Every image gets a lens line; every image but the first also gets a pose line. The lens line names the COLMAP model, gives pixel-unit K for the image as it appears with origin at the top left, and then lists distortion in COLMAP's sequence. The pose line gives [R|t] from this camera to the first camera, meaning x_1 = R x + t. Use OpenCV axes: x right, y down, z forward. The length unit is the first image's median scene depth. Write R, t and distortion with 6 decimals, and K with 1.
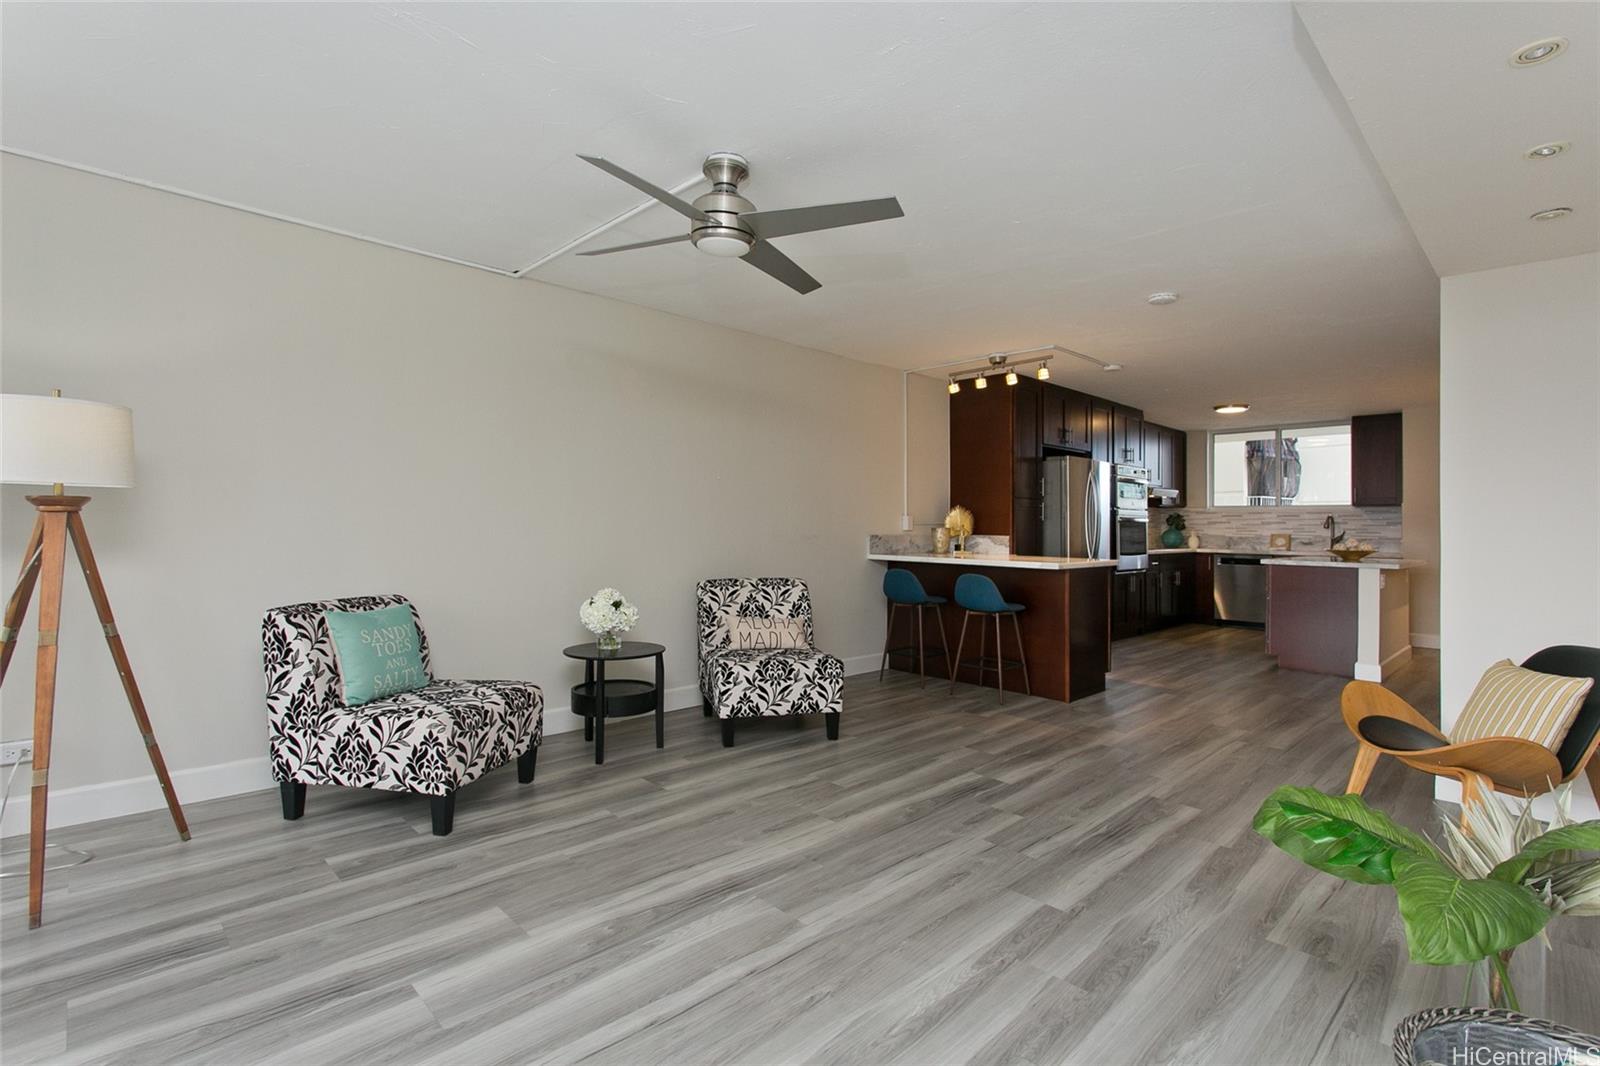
lens RADIAL K [[754.3, 0, 801.3], [0, 754.3, 517.4], [0, 0, 1]] dist [0.002981, -0.001607]
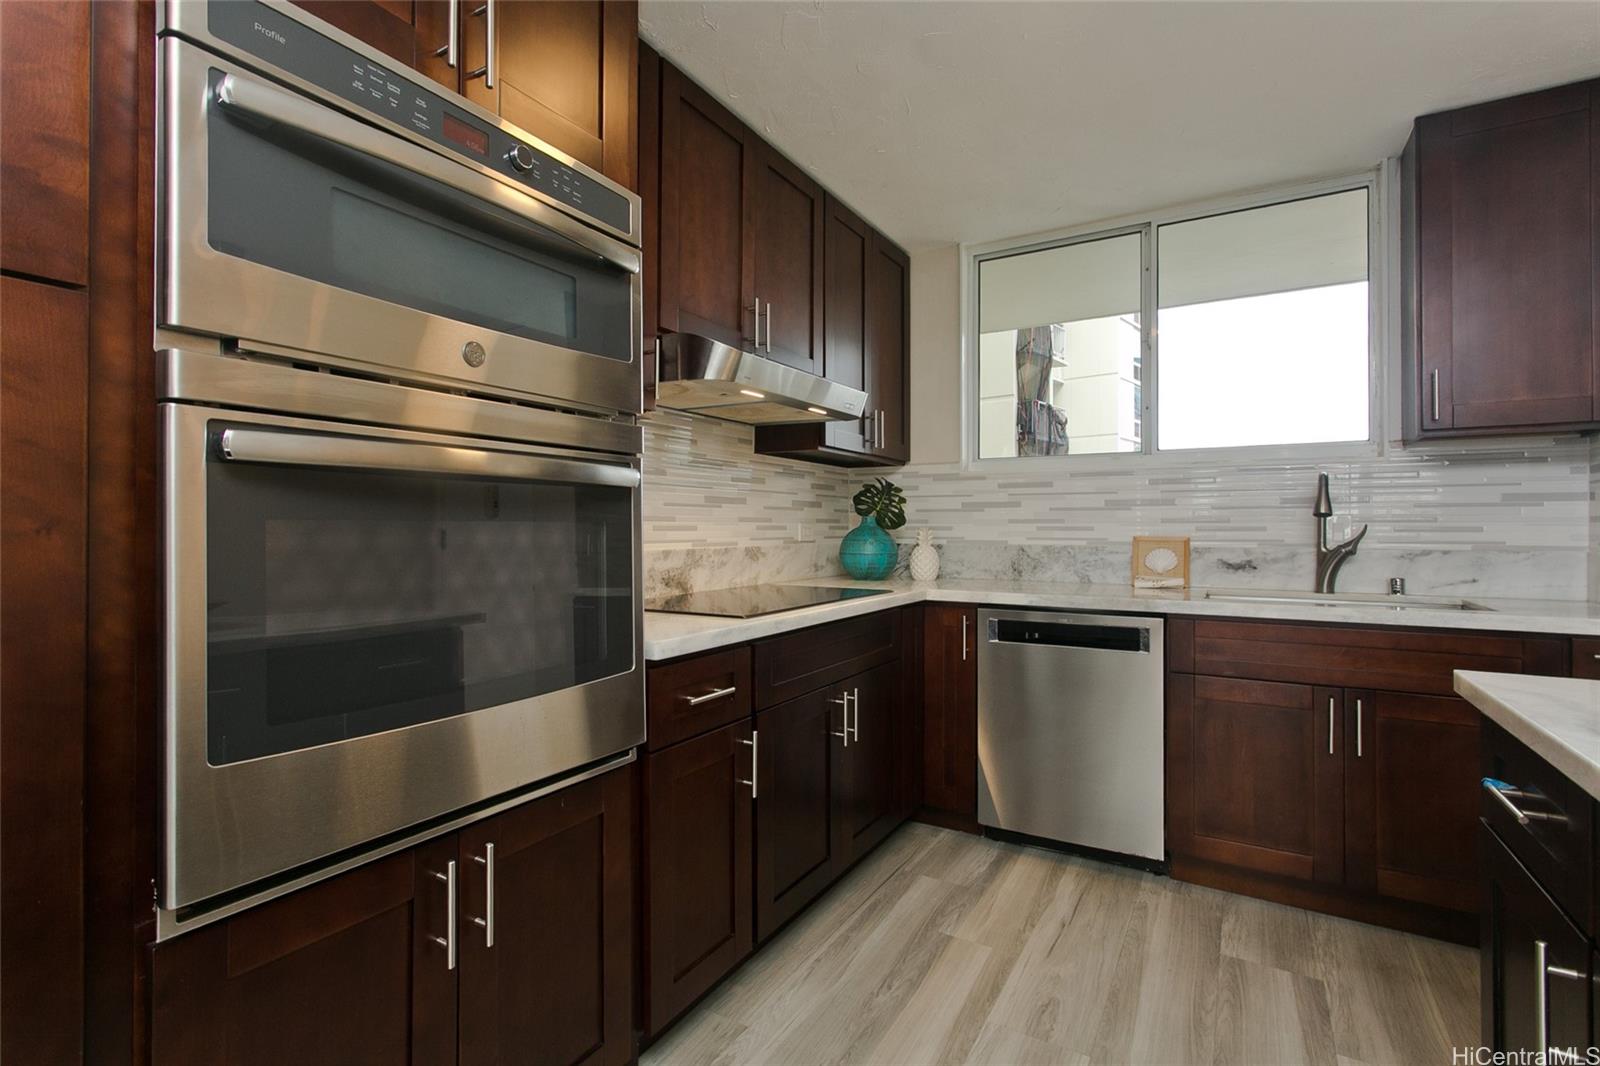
lens RADIAL K [[754.3, 0, 797.9], [0, 754.3, 519.8], [0, 0, 1]] dist [0.002981, -0.001607]
pose [[0.966310, -0.008240, 0.257249, 0.568082], [0.007295, 0.999963, 0.004629, 0.016876], [-0.257278, -0.002596, 0.966334, 1.033057]]
